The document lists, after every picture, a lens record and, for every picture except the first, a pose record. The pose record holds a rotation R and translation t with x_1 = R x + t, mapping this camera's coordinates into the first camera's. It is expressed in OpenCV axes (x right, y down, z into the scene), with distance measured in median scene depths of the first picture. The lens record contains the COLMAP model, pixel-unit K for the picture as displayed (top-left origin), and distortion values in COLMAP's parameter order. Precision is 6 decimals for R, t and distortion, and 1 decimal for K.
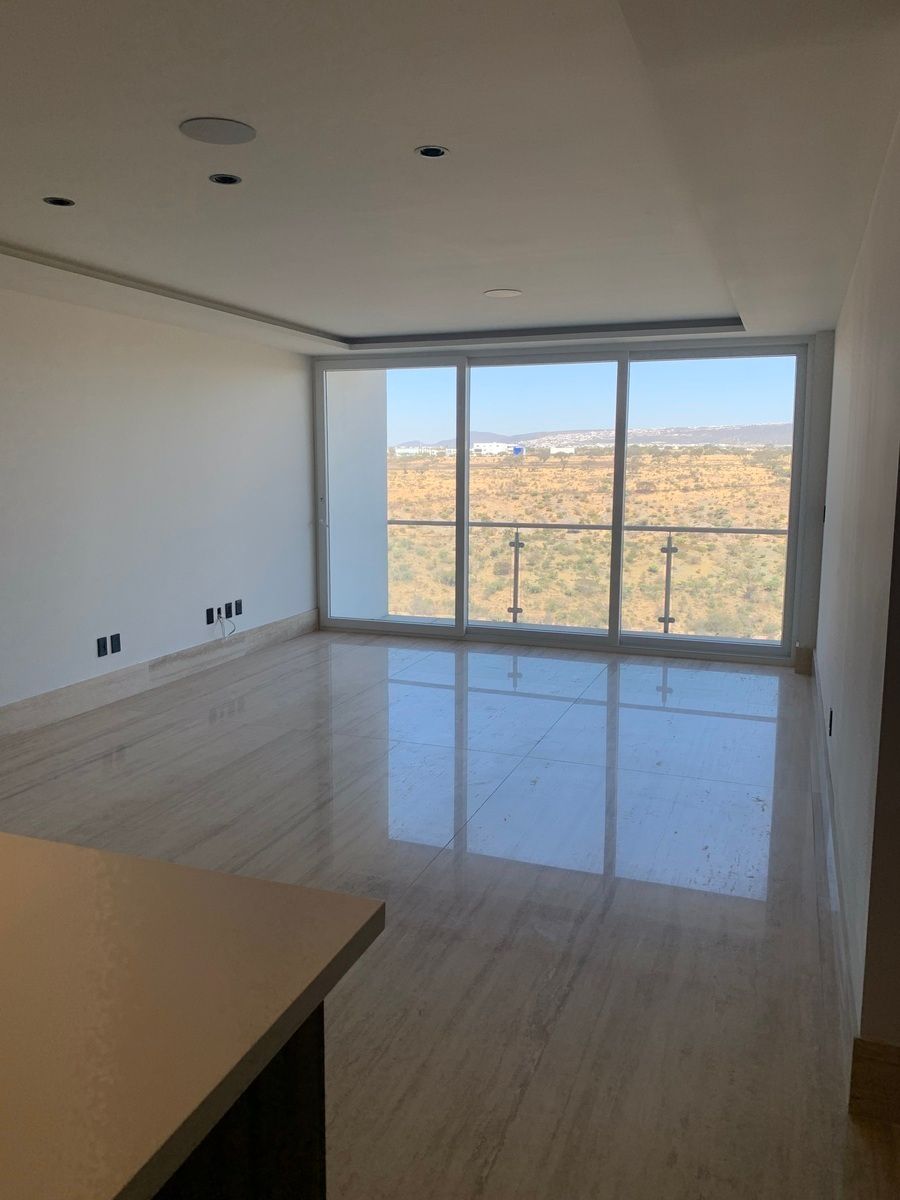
lens RADIAL K [[915.2, 0, 444.0], [0, 915.2, 601.3], [0, 0, 1]] dist [-0.004155, -0.010926]
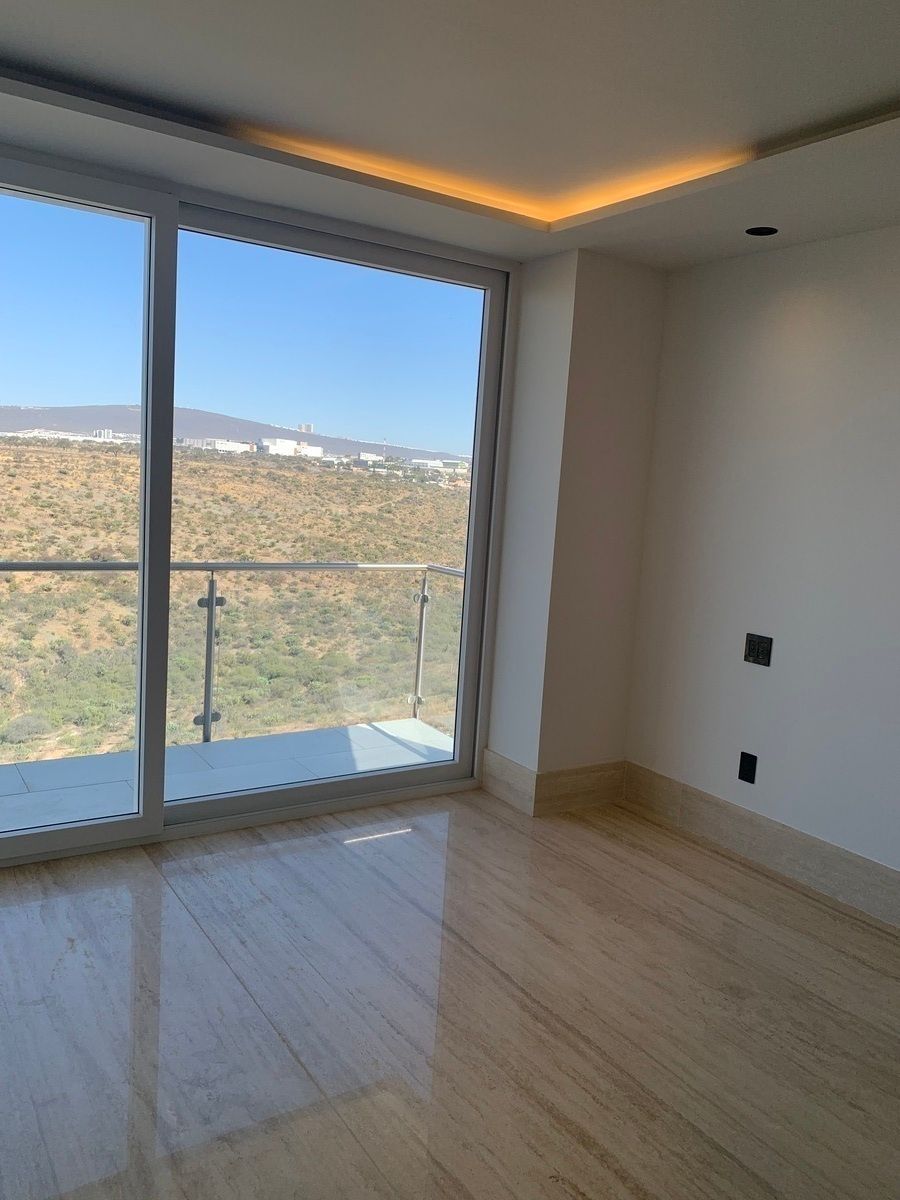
lens RADIAL K [[915.2, 0, 452.1], [0, 915.2, 594.5], [0, 0, 1]] dist [-0.004155, -0.010926]
pose [[0.584255, -0.065735, 0.808904, -0.137555], [0.045722, 0.997797, 0.048061, -0.082221], [-0.810281, 0.008904, 0.585973, 0.532489]]
